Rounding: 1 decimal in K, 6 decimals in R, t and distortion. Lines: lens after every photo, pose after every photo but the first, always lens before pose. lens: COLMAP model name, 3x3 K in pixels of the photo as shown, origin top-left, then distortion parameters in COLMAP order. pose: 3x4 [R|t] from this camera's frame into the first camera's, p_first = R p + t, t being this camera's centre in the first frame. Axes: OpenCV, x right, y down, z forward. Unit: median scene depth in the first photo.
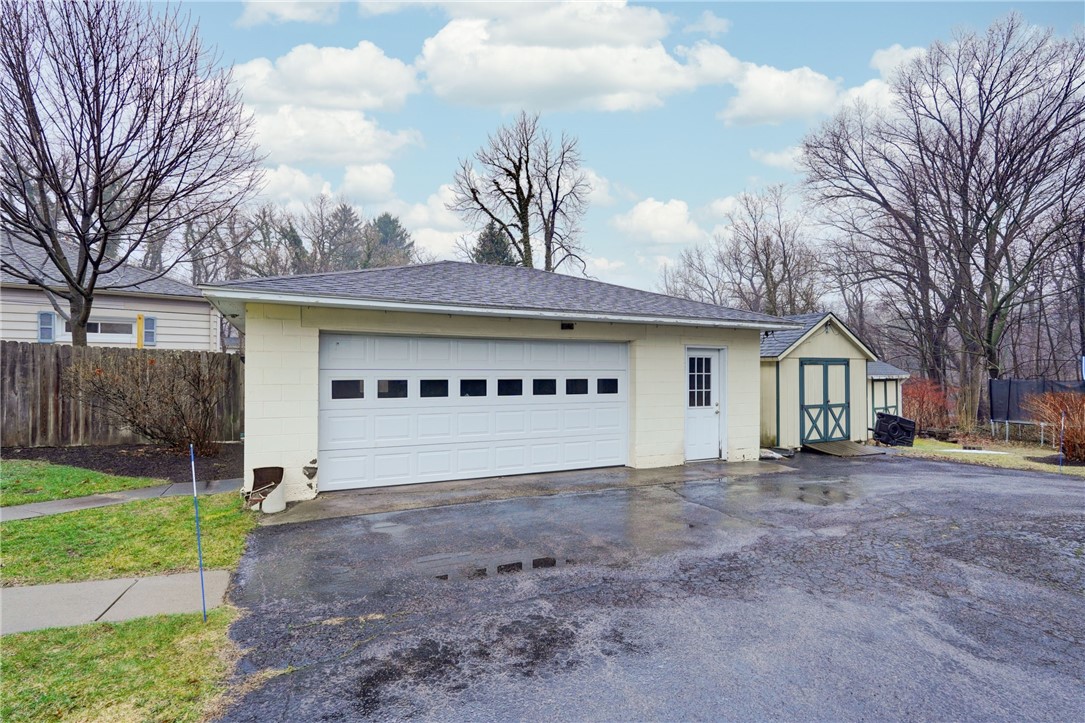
lens RADIAL K [[545.4, 0, 542.5], [0, 545.4, 361.5], [0, 0, 1]] dist [-0.001249, 0.000693]
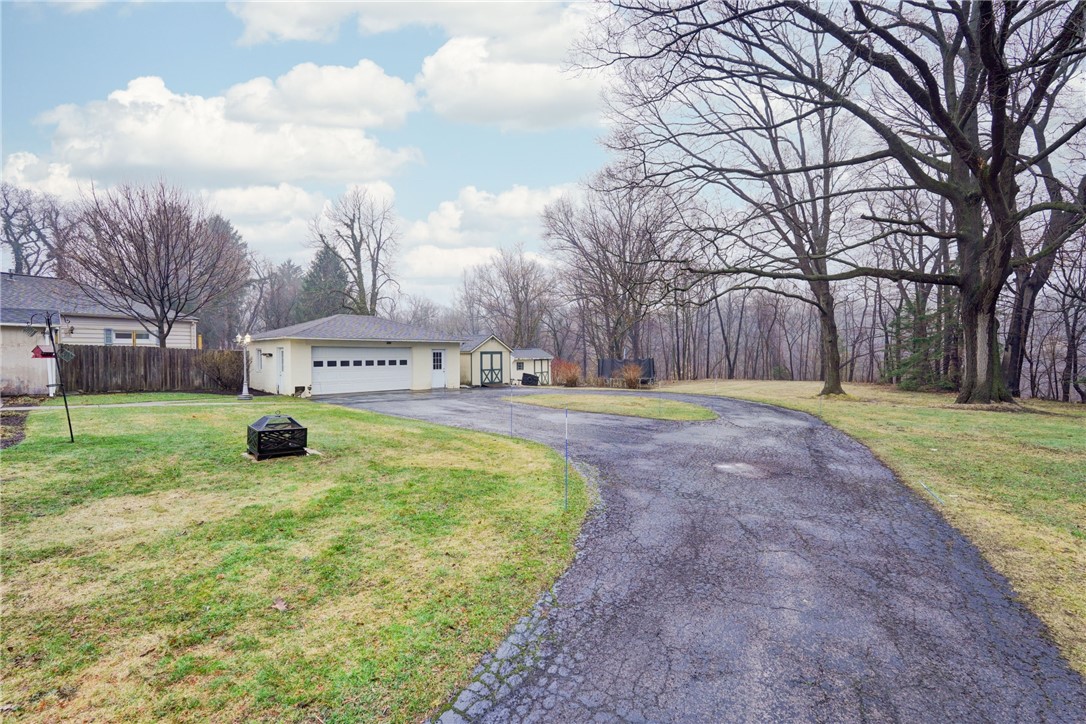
lens RADIAL K [[480.4, 0, 543.0], [0, 480.4, 362.0], [0, 0, 1]] dist [-0.012776, 0.010951]
pose [[0.936211, -0.011064, 0.351265, -0.039862], [-0.001120, 0.999405, 0.034463, -0.022335], [-0.351438, -0.032658, 0.935642, -0.789660]]
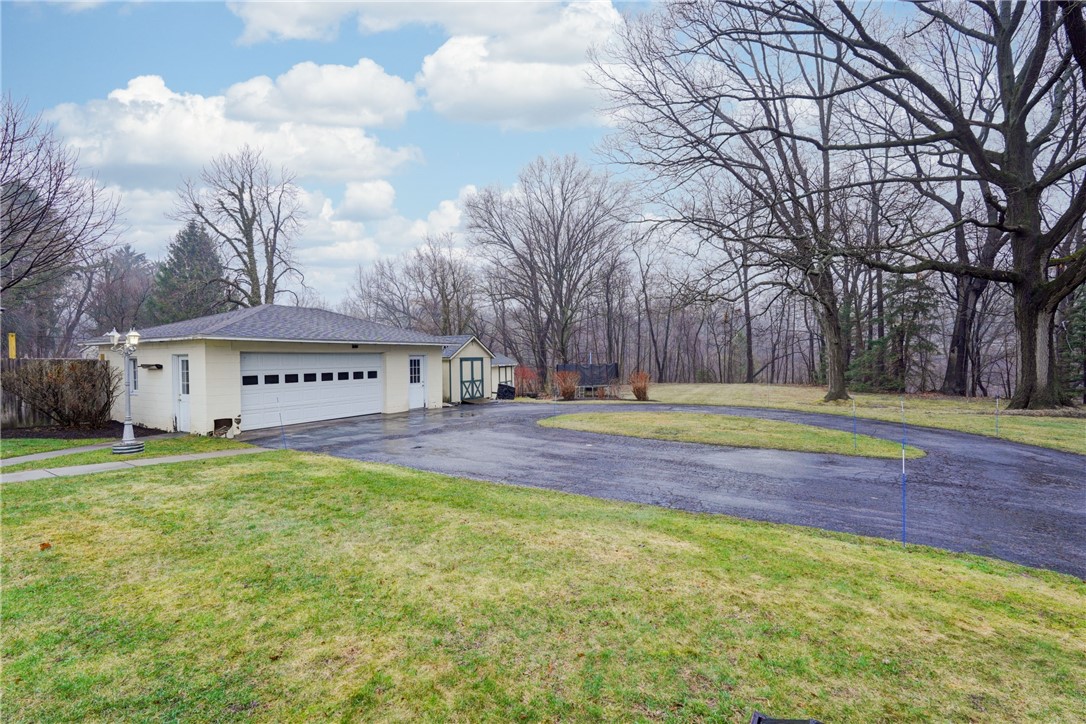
lens RADIAL K [[480.4, 0, 543.0], [0, 480.4, 362.0], [0, 0, 1]] dist [-0.012776, 0.010951]
pose [[0.826832, -0.017586, 0.562175, -0.169426], [0.003948, 0.999668, 0.025464, -0.021387], [-0.562436, -0.018835, 0.826626, -0.395913]]
